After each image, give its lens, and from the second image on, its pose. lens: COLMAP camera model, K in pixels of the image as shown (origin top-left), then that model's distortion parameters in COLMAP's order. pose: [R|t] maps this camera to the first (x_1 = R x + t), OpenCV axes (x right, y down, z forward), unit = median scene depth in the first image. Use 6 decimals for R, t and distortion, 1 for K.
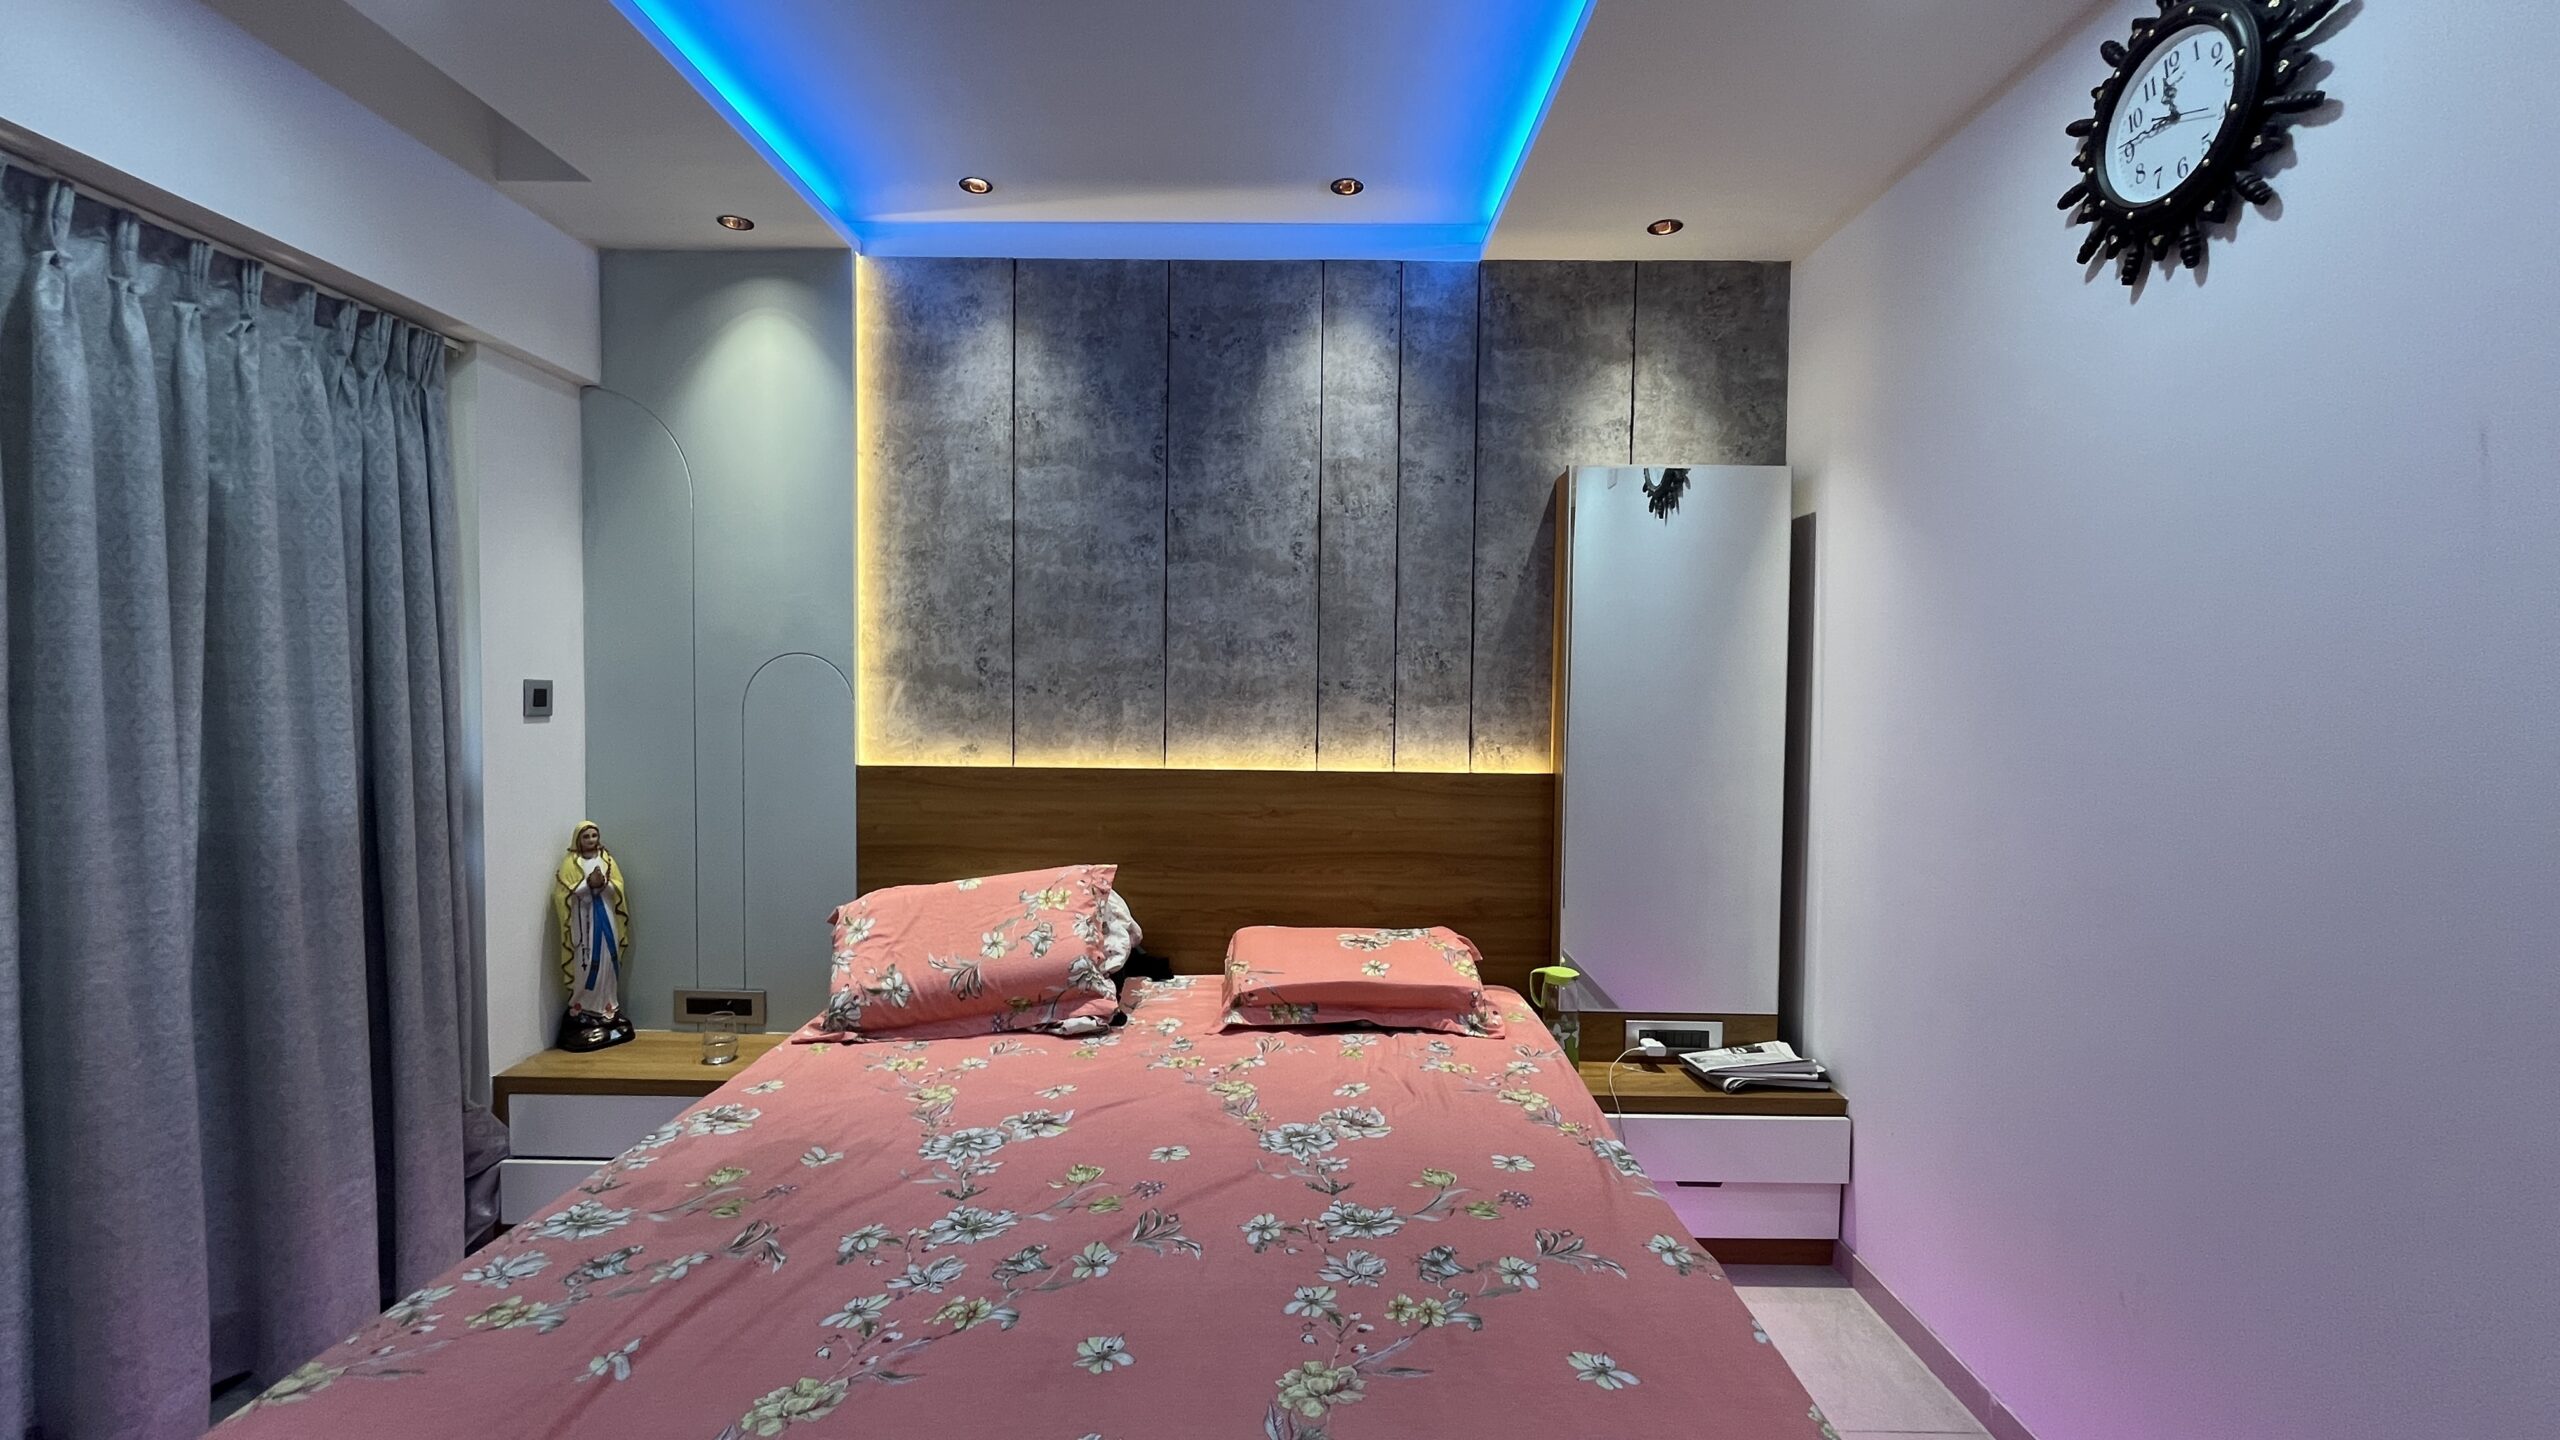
lens RADIAL K [[1035.8, 0, 1276.3], [0, 1035.8, 720.3], [0, 0, 1]] dist [-0.002796, -0.000062]
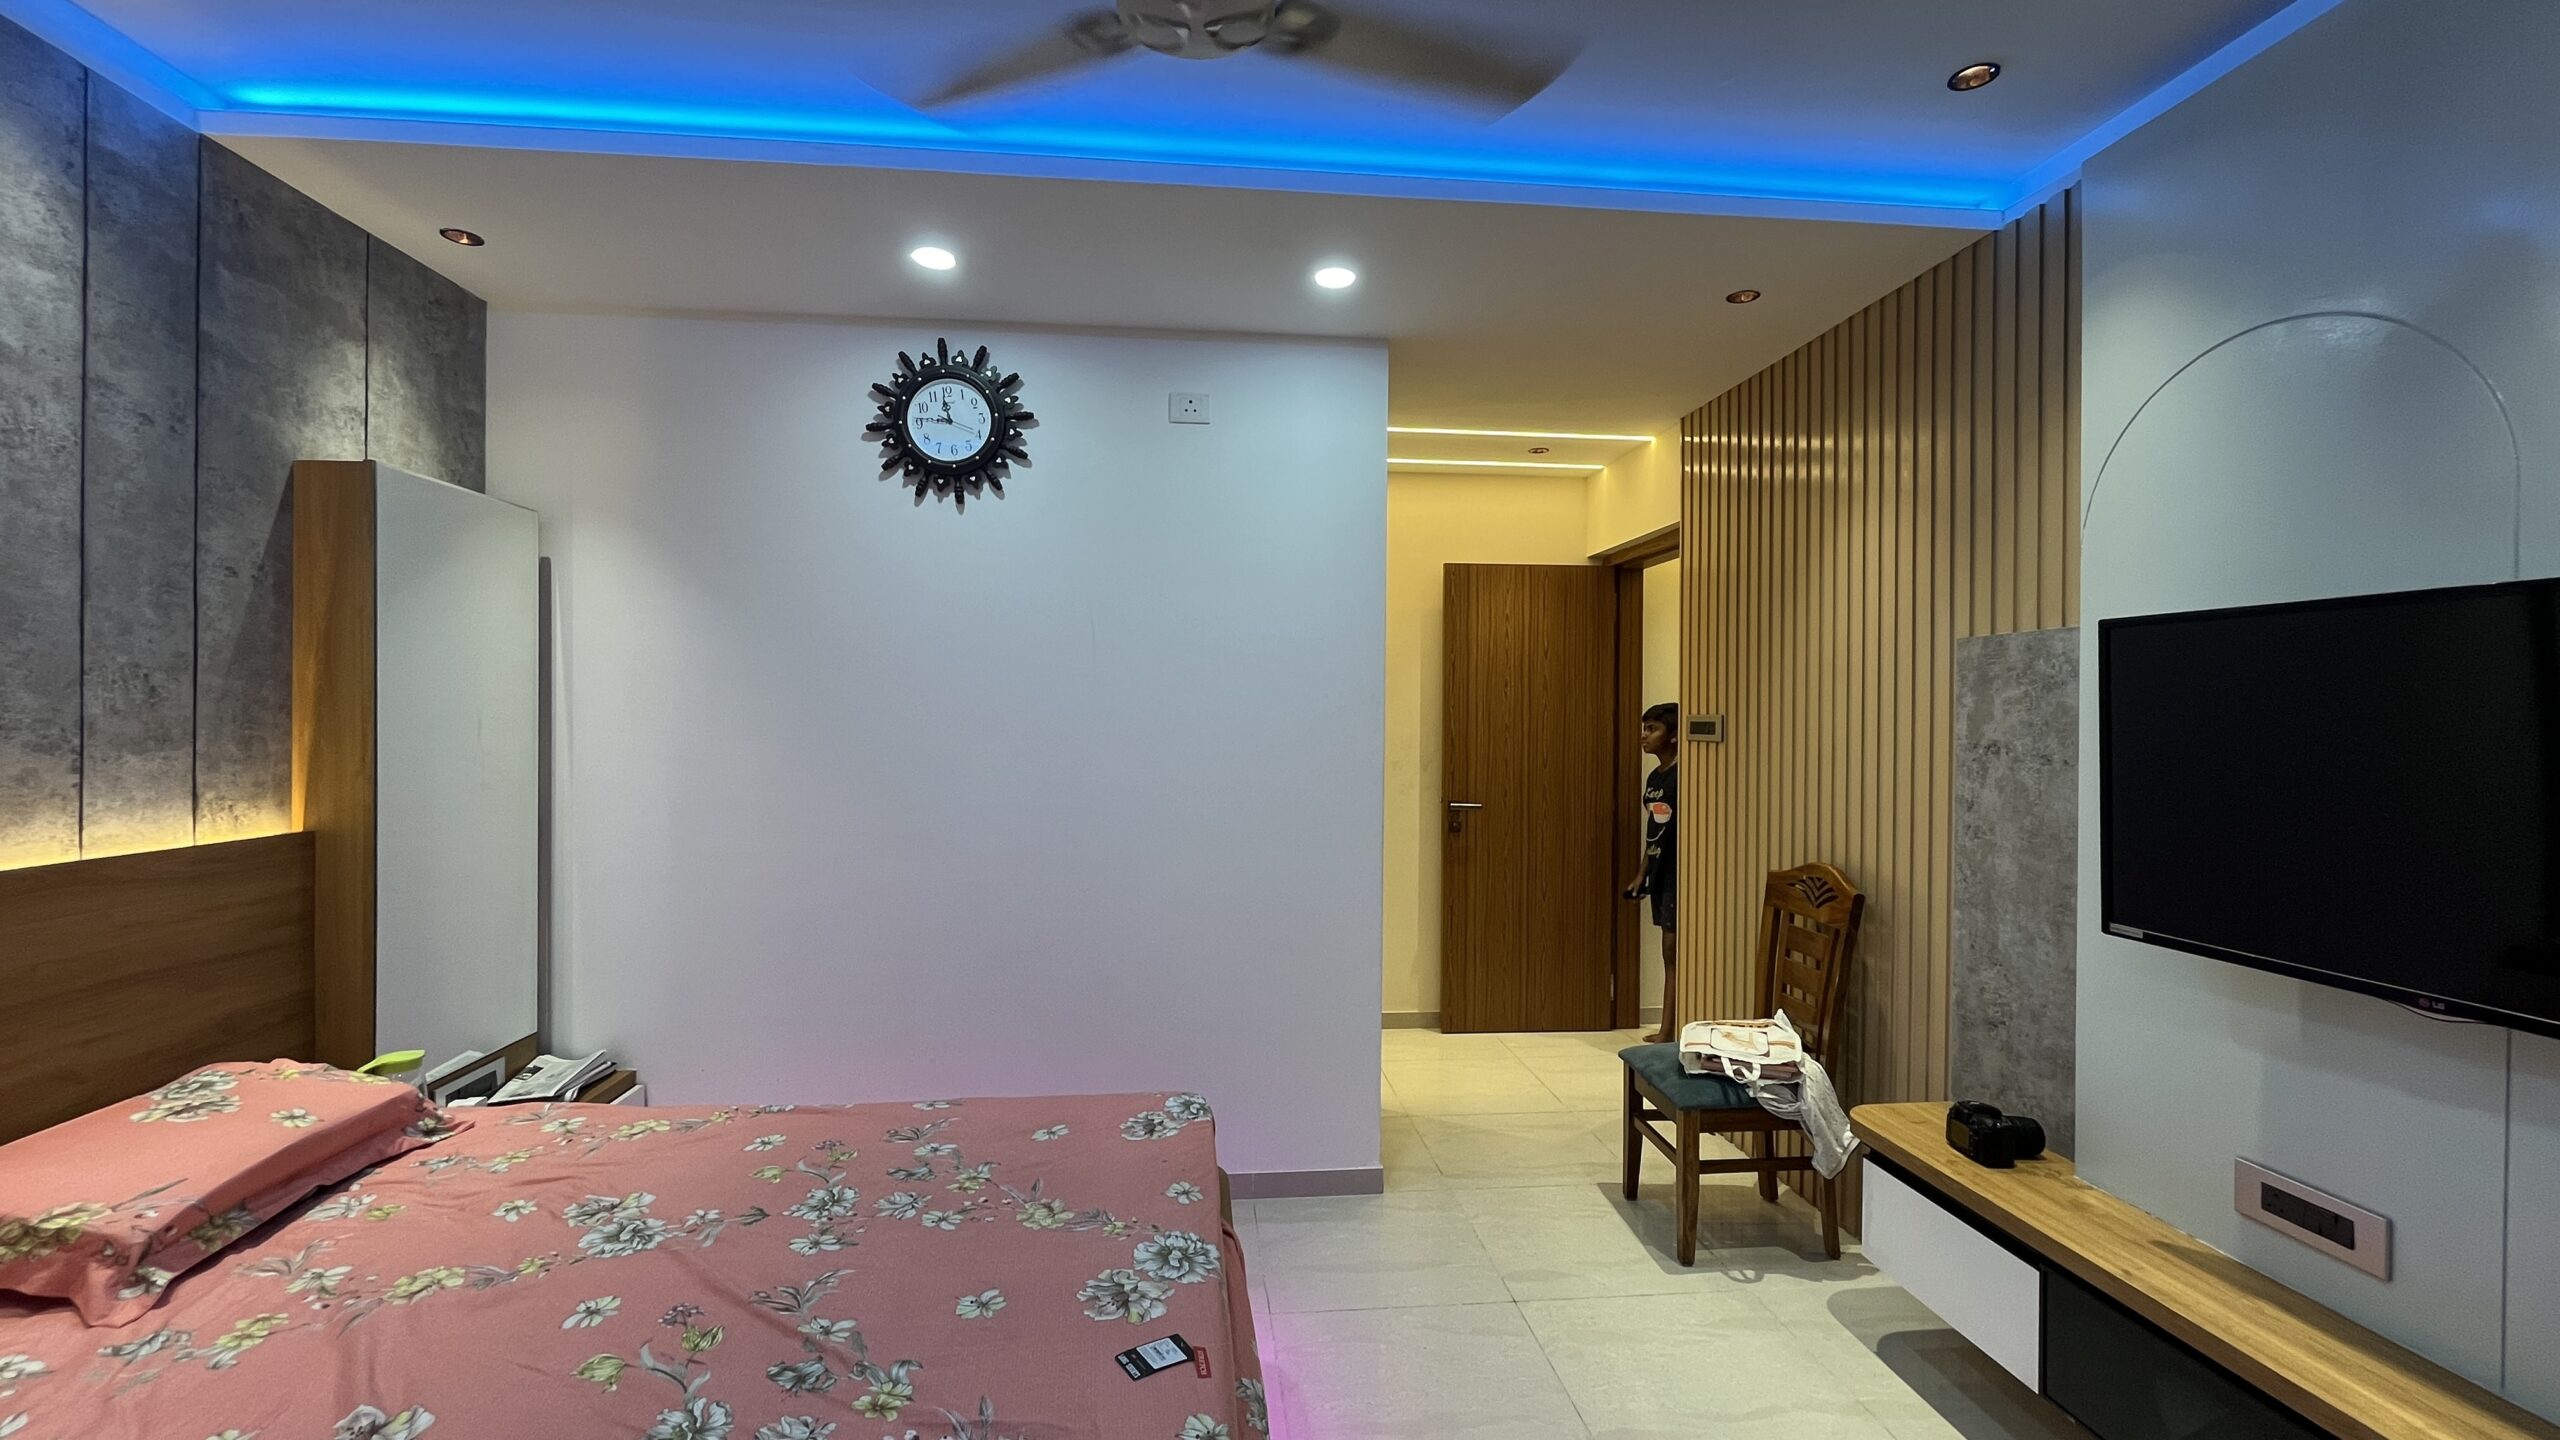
lens RADIAL K [[1035.8, 0, 1276.3], [0, 1035.8, 720.3], [0, 0, 1]] dist [-0.002796, -0.000062]
pose [[-0.104957, -0.013624, 0.994383, -0.601880], [0.024882, 0.999557, 0.016322, -0.027900], [-0.994165, 0.026455, -0.104571, 0.339946]]
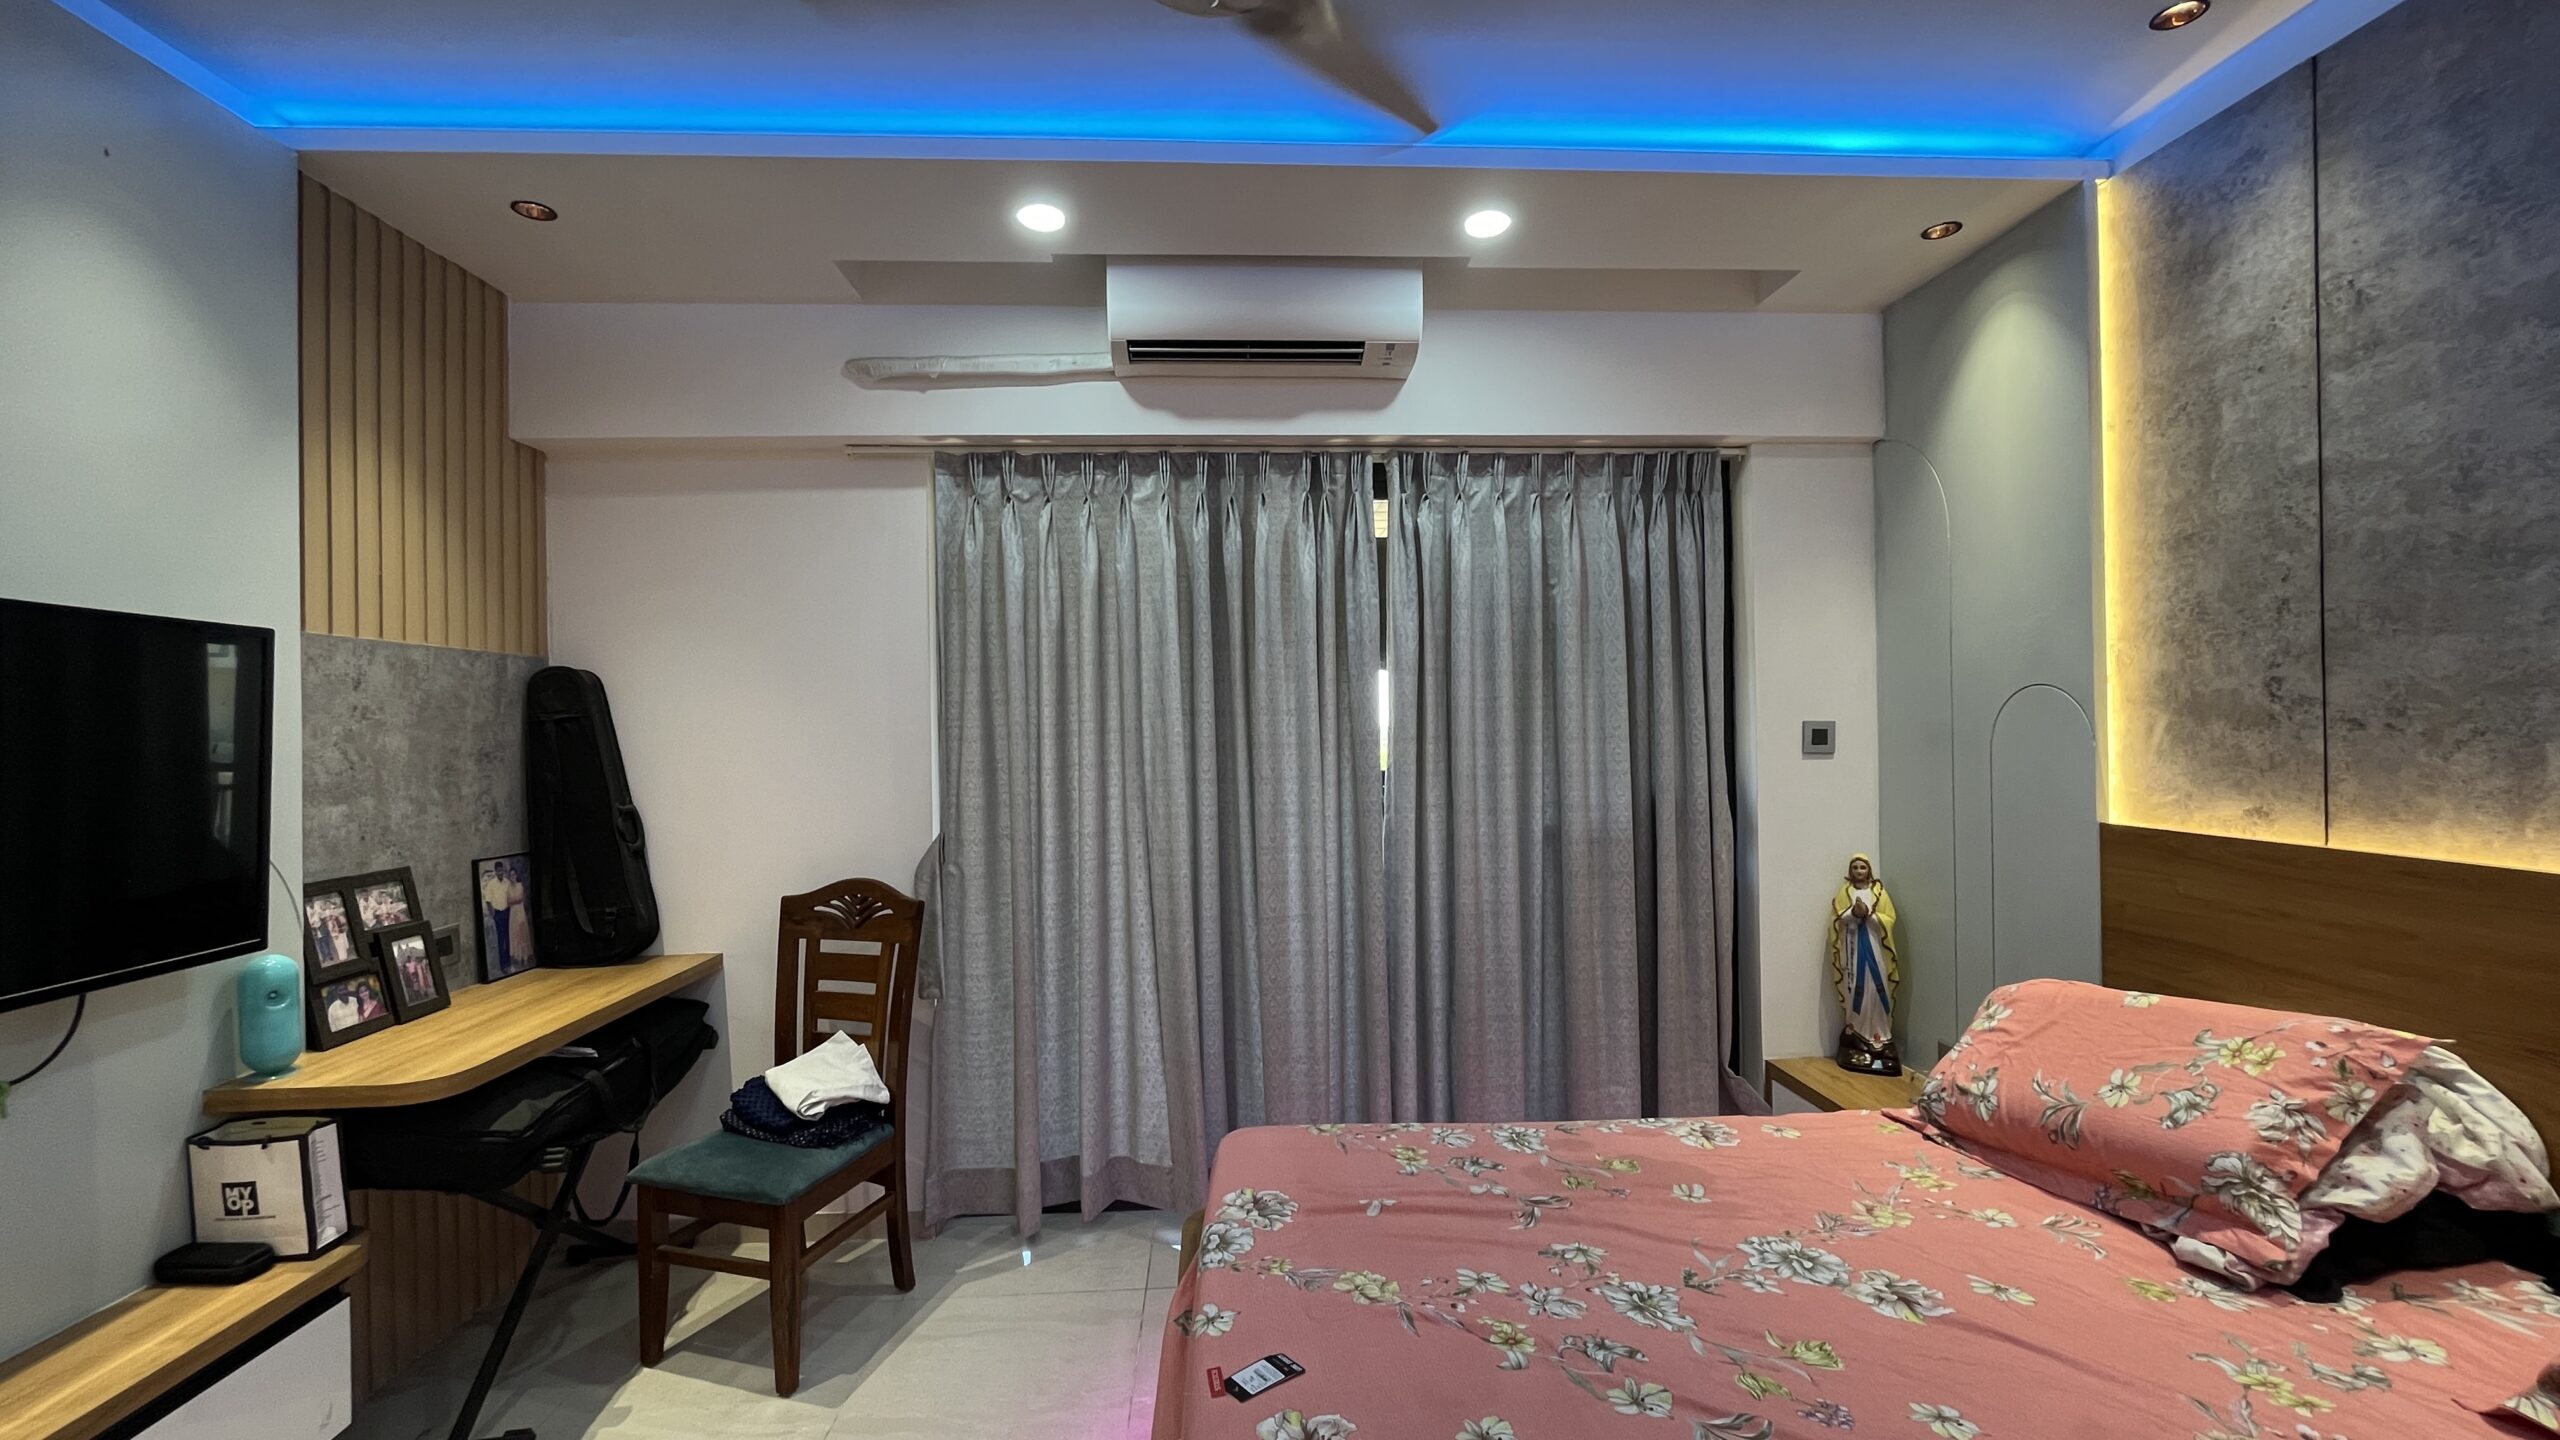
lens RADIAL K [[1035.8, 0, 1276.3], [0, 1035.8, 720.3], [0, 0, 1]] dist [-0.002796, -0.000062]
pose [[0.065179, -0.014187, -0.997773, 0.342635], [-0.016763, 0.999742, -0.015310, -0.012056], [0.997733, 0.017724, 0.064924, 0.323396]]
